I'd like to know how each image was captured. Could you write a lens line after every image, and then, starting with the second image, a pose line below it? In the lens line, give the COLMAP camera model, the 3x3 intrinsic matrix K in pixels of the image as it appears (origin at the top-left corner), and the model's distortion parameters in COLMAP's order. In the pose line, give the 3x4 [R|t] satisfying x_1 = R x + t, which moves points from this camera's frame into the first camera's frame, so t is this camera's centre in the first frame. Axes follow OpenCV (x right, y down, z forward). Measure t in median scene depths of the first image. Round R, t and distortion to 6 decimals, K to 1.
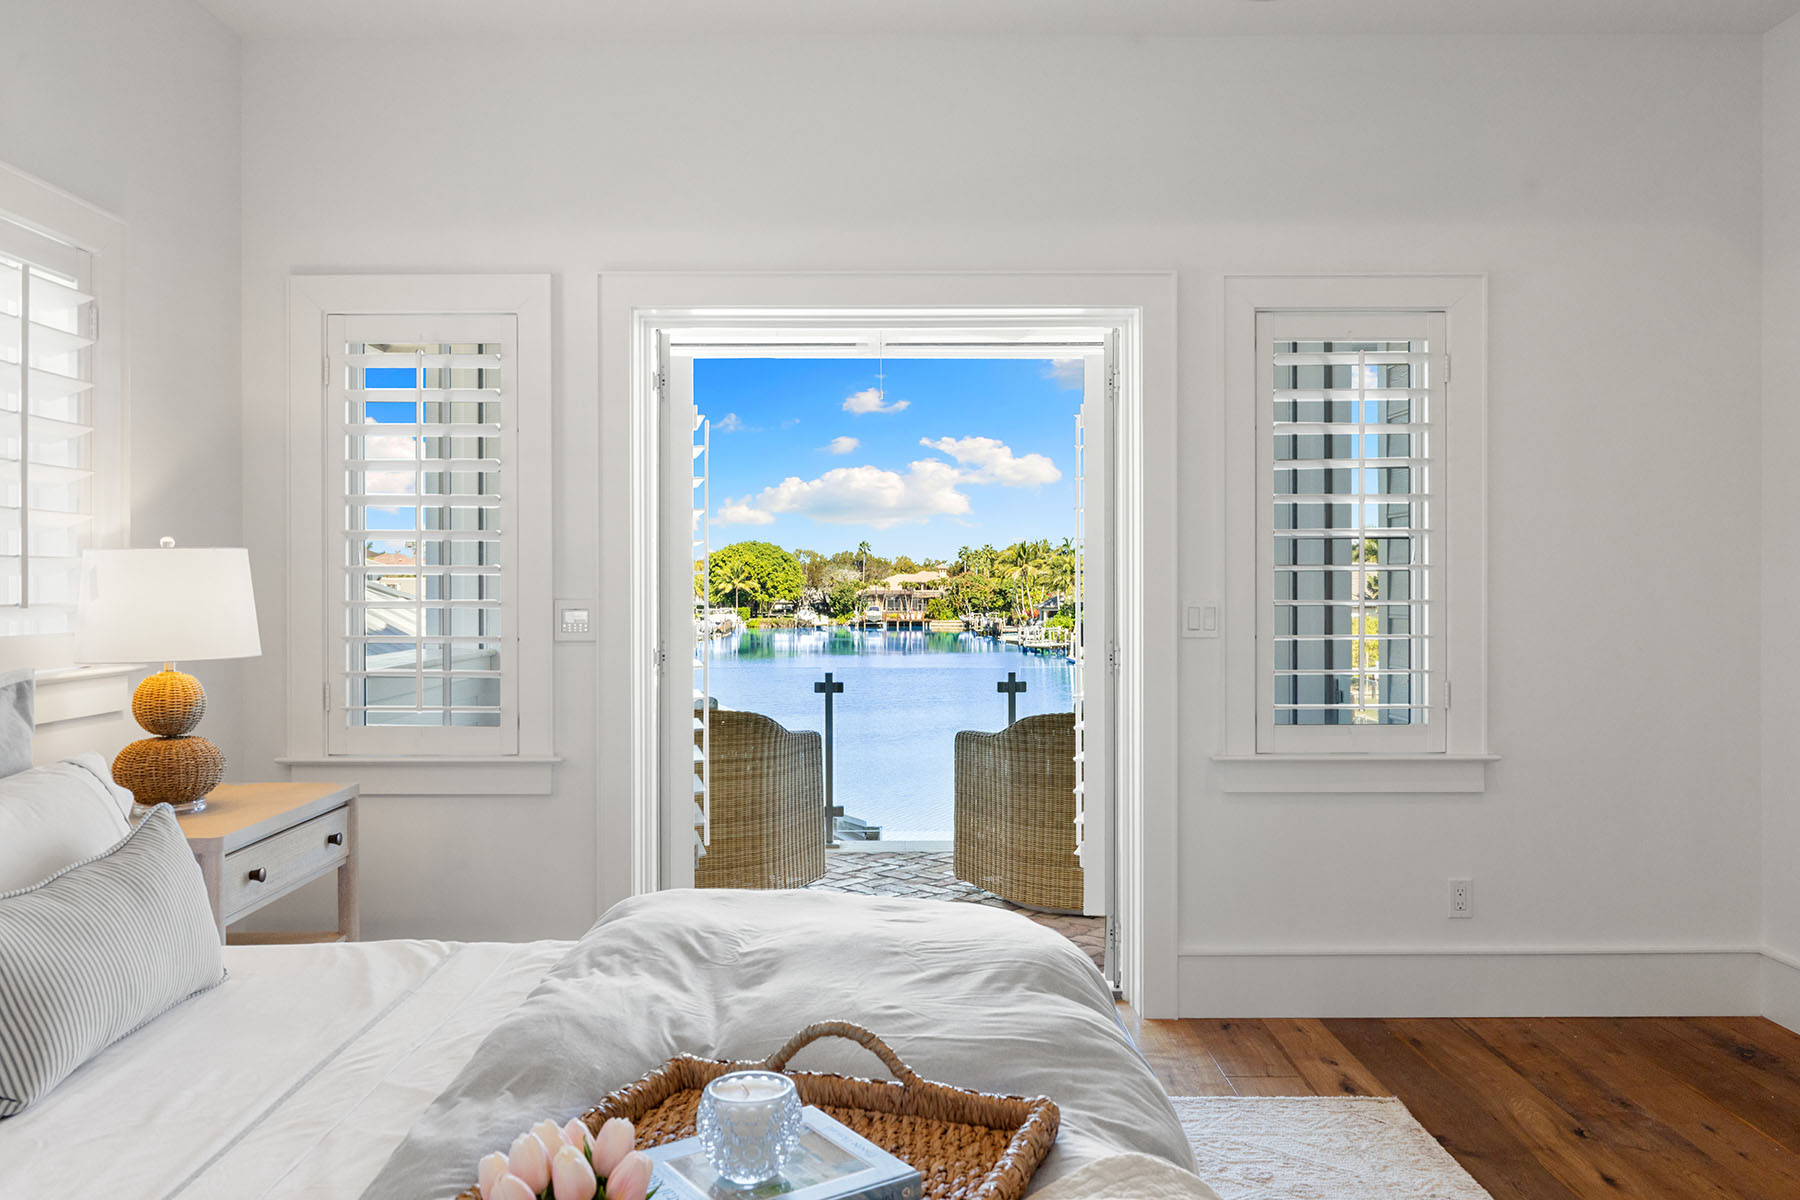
lens RADIAL K [[1307.5, 0, 909.6], [0, 1307.5, 582.3], [0, 0, 1]] dist [0.001084, 0.000567]
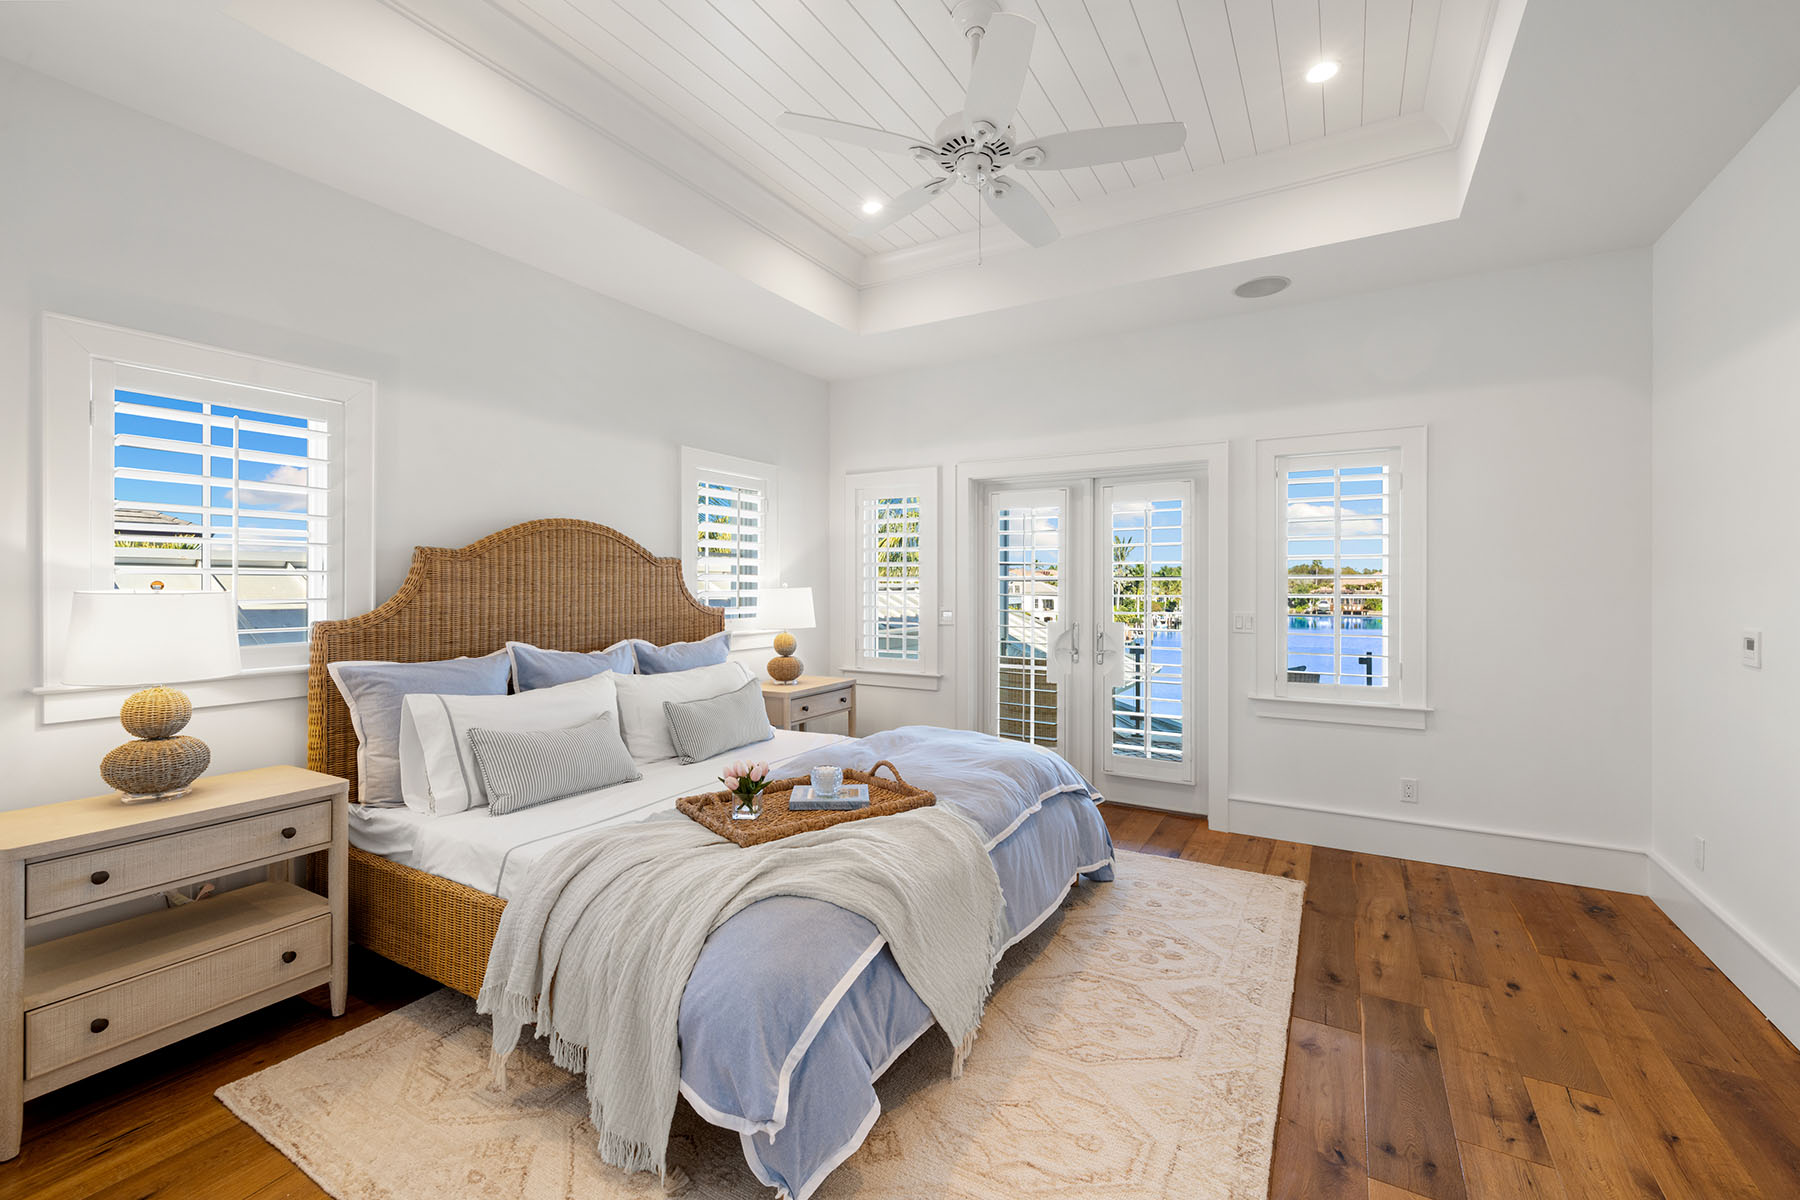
lens RADIAL K [[763.5, 0, 897.2], [0, 763.5, 591.3], [0, 0, 1]] dist [0.000501, 0.000196]
pose [[0.855750, 0.006323, -0.517351, 0.366700], [-0.000942, 0.999943, 0.010664, -0.028545], [0.517389, -0.008638, 0.855707, -0.198870]]
